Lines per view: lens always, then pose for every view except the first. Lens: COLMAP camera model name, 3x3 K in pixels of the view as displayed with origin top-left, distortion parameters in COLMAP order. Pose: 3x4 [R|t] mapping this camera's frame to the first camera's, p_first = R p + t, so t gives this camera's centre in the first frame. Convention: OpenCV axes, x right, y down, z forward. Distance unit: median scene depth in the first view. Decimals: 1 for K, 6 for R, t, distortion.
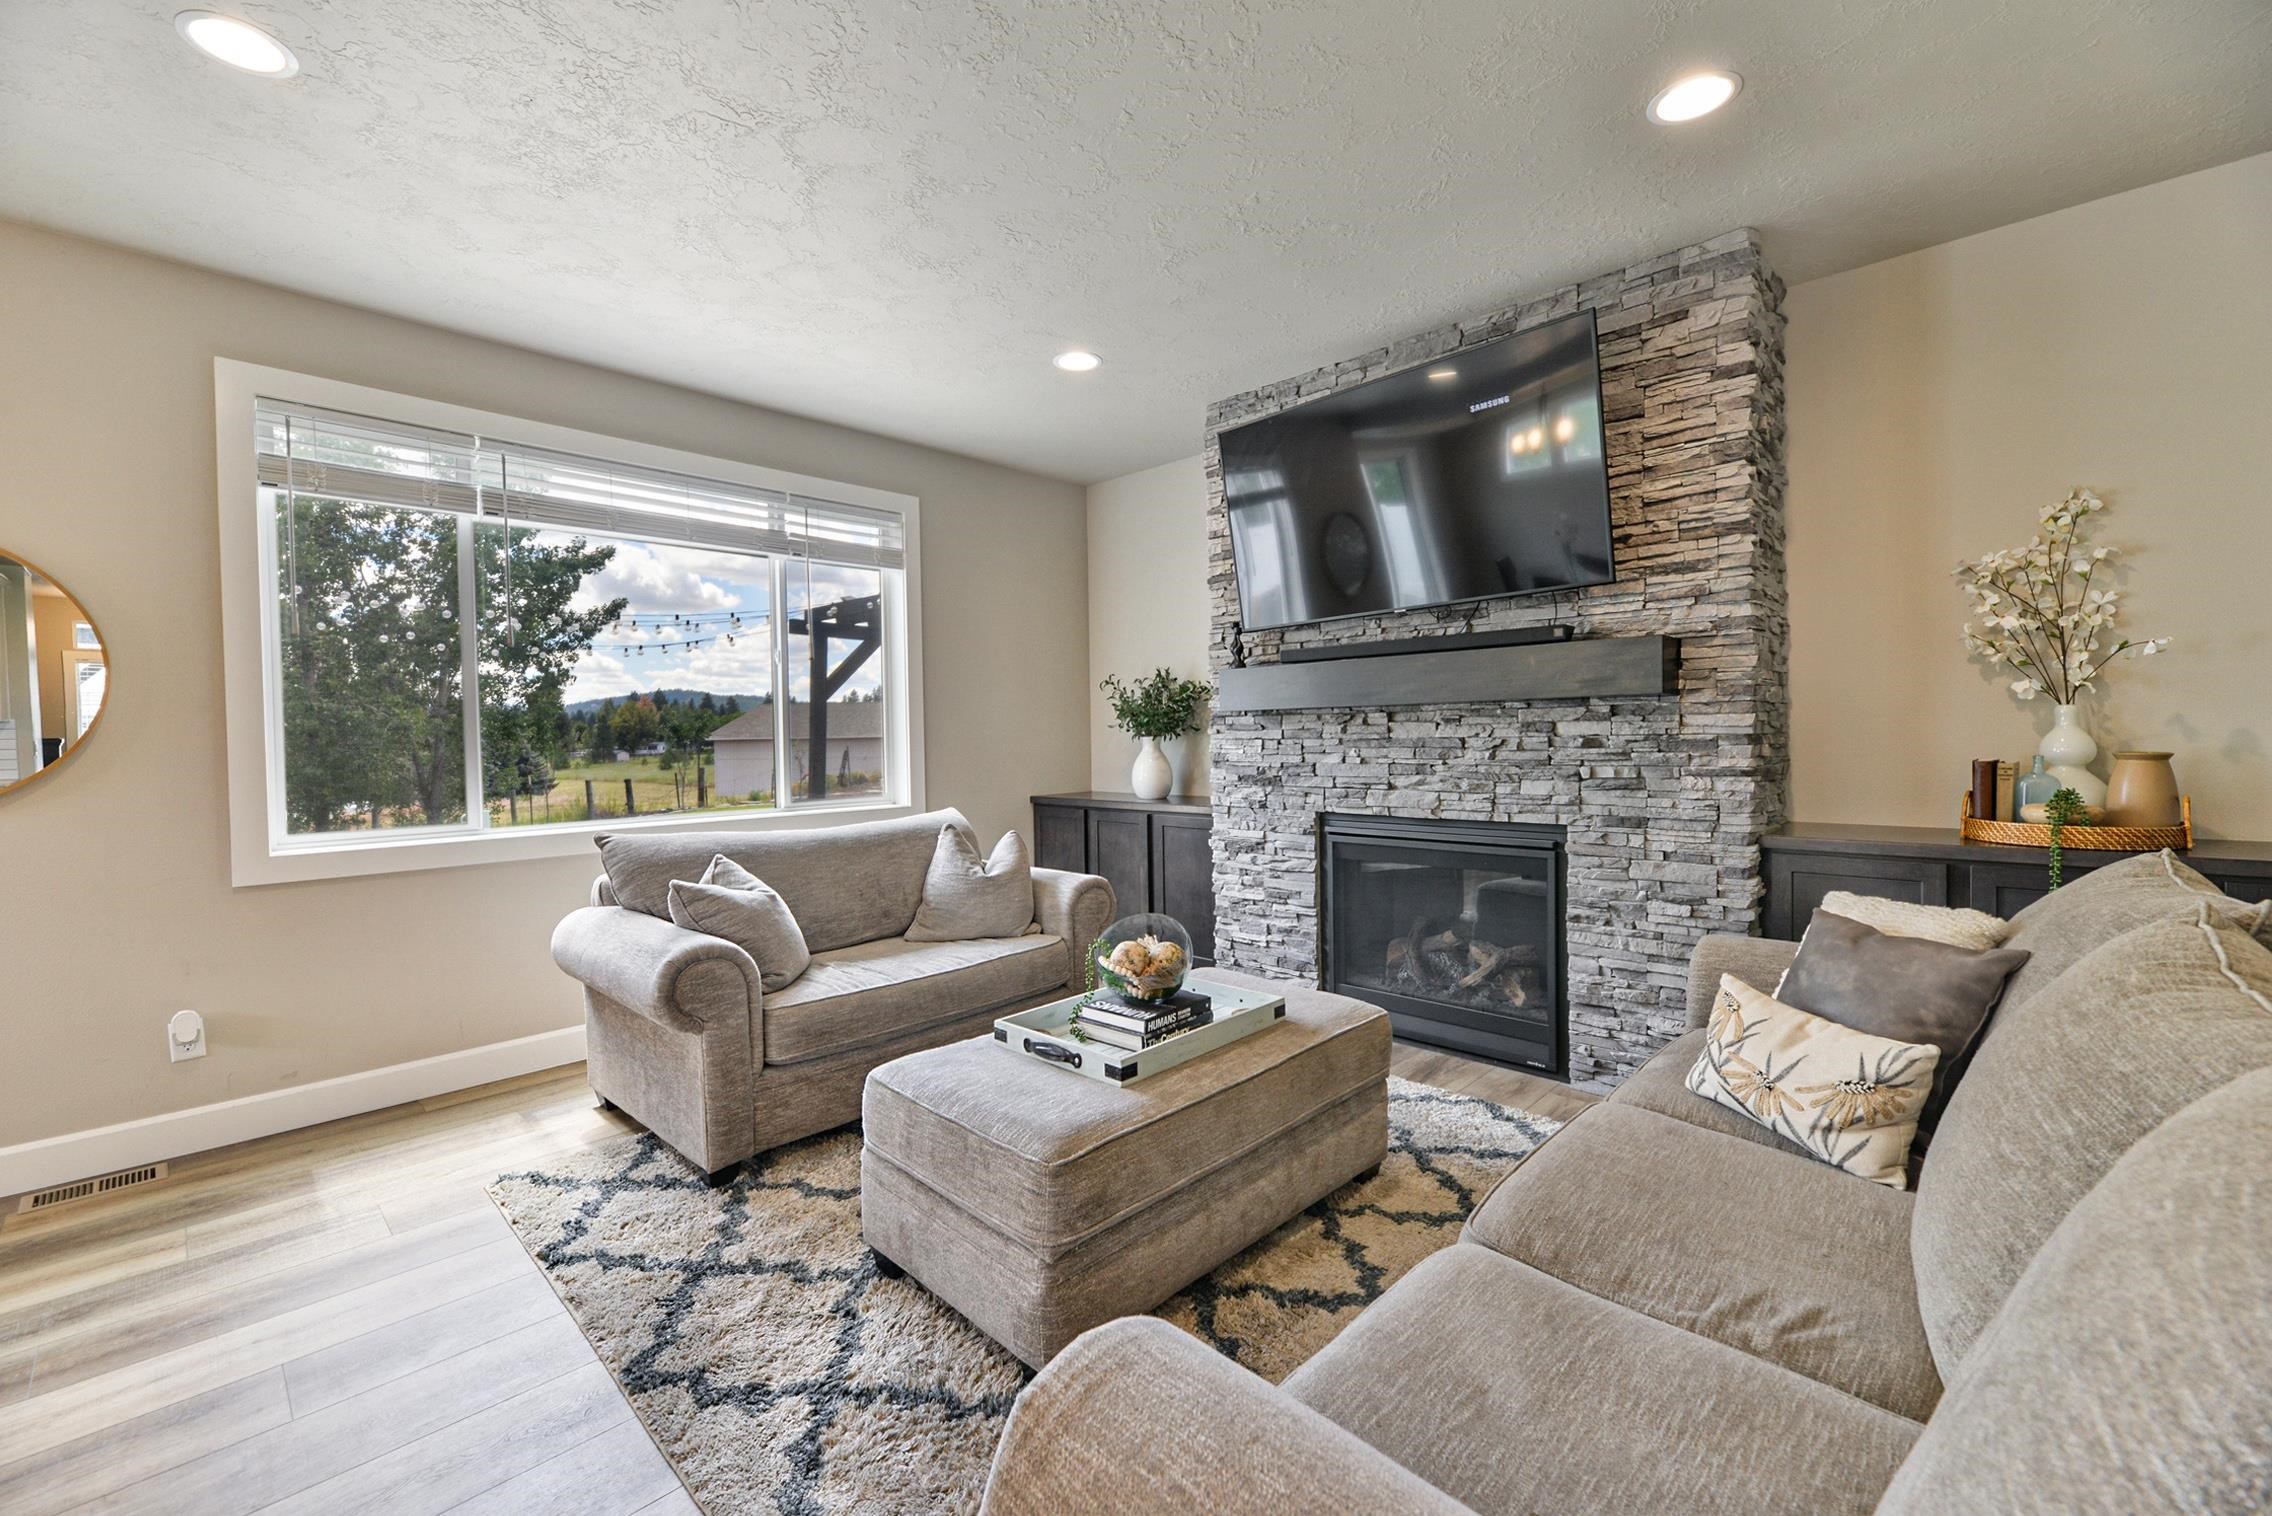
lens RADIAL K [[938.5, 0, 1139.1], [0, 938.5, 749.7], [0, 0, 1]] dist [-0.001736, -0.000770]
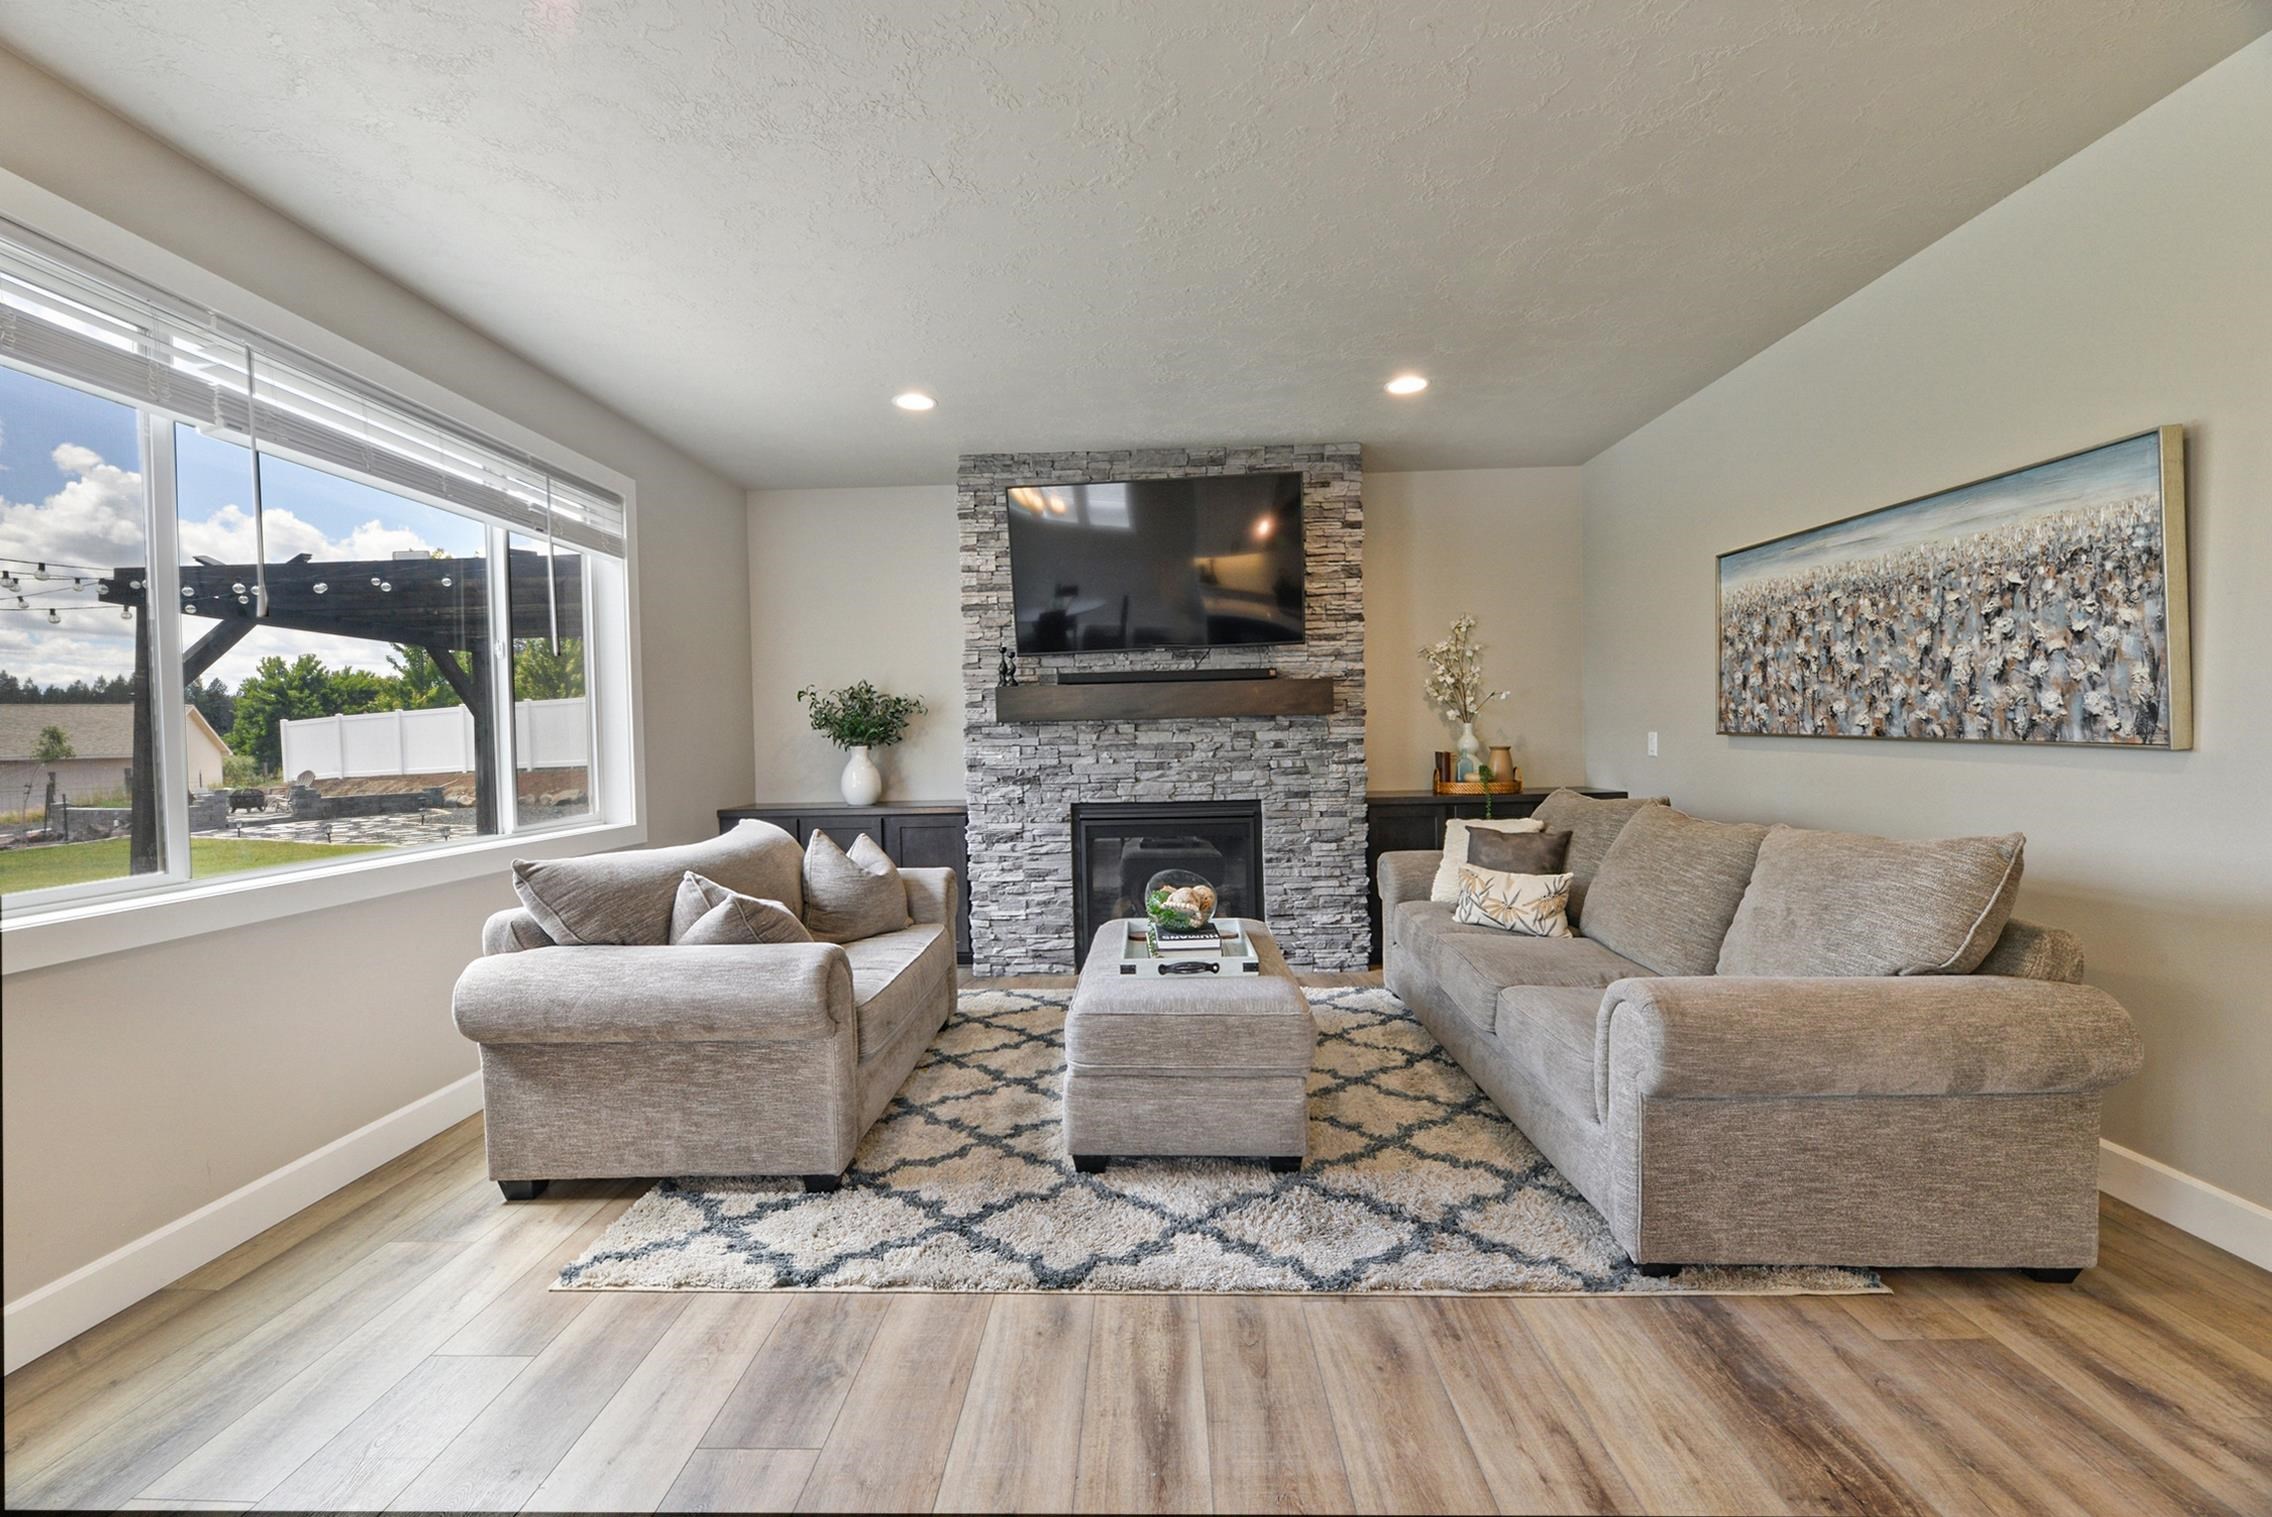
lens RADIAL K [[938.5, 0, 1127.2], [0, 938.5, 751.6], [0, 0, 1]] dist [-0.001736, -0.000770]
pose [[0.730605, -0.009122, 0.682740, -0.736695], [0.021234, 0.999731, -0.009366, 0.012725], [-0.682470, 0.021341, 0.730602, 0.040253]]
